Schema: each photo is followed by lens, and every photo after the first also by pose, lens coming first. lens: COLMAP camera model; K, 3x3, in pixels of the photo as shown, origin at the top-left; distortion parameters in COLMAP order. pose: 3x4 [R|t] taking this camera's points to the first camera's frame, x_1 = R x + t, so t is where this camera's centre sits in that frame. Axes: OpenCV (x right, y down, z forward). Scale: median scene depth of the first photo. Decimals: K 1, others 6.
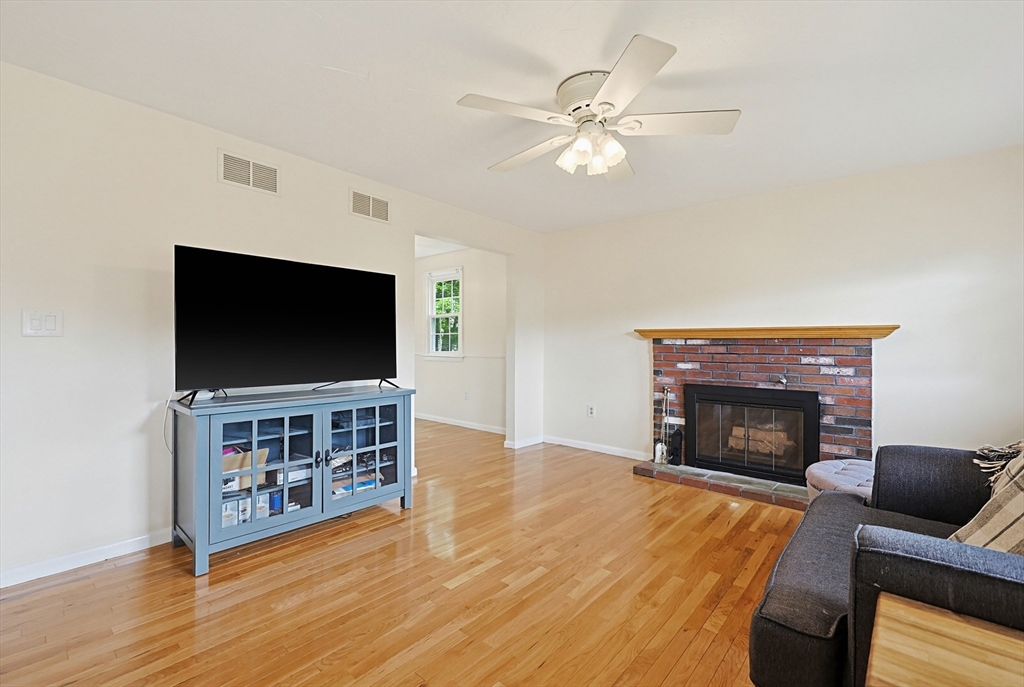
lens RADIAL K [[442.2, 0, 508.9], [0, 442.2, 338.1], [0, 0, 1]] dist [-0.000658, 0.000197]
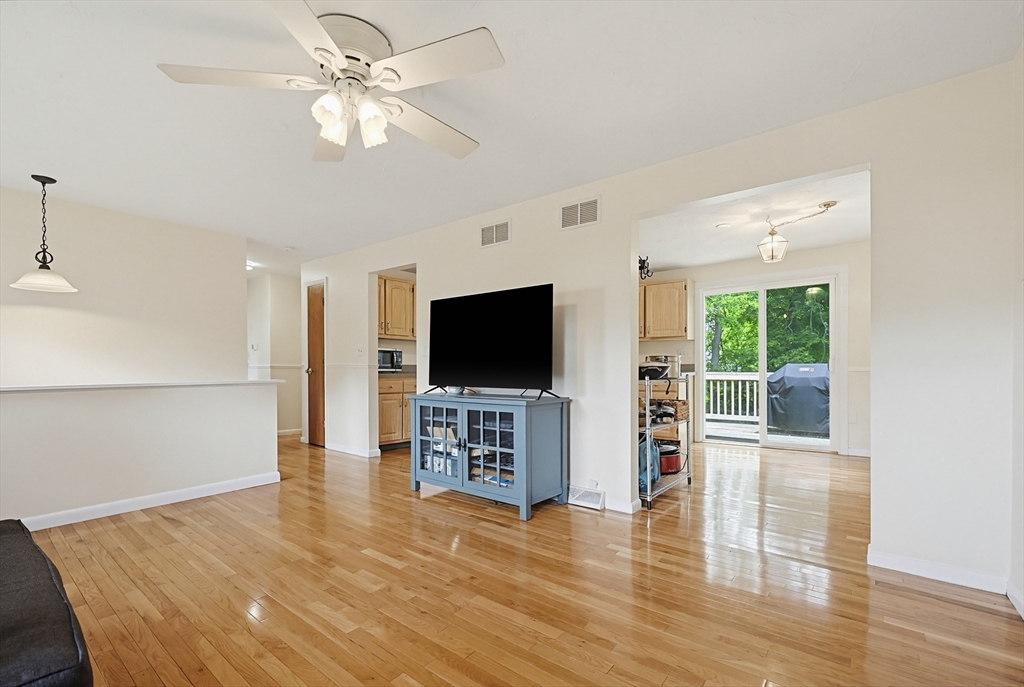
lens RADIAL K [[450.3, 0, 513.0], [0, 450.3, 366.8], [0, 0, 1]] dist [-0.000758, 0.000056]
pose [[0.046945, -0.000503, -0.998897, 0.934628], [0.022906, 0.999737, 0.000573, 0.047907], [0.998635, -0.022908, 0.046945, 1.123148]]
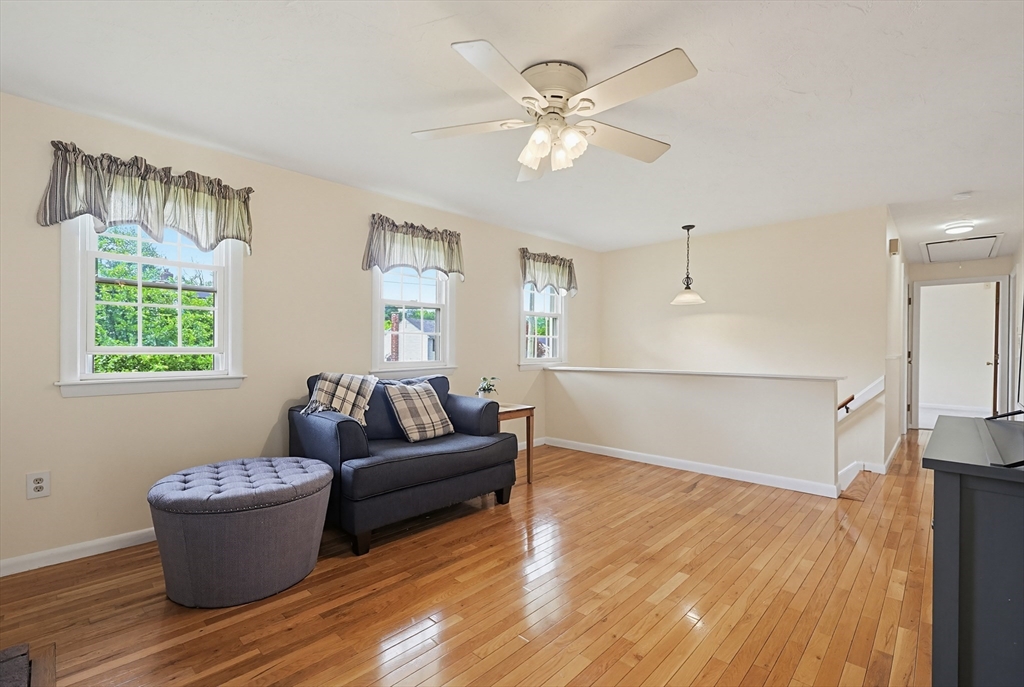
lens RADIAL K [[448.2, 0, 512.0], [0, 448.2, 343.5], [0, 0, 1]] dist [0.000336, -0.000199]
pose [[-0.998914, -0.006758, 0.046106, 0.189745], [-0.008521, 0.999236, -0.038134, 0.038642], [-0.045813, -0.038486, -0.998208, 1.750083]]
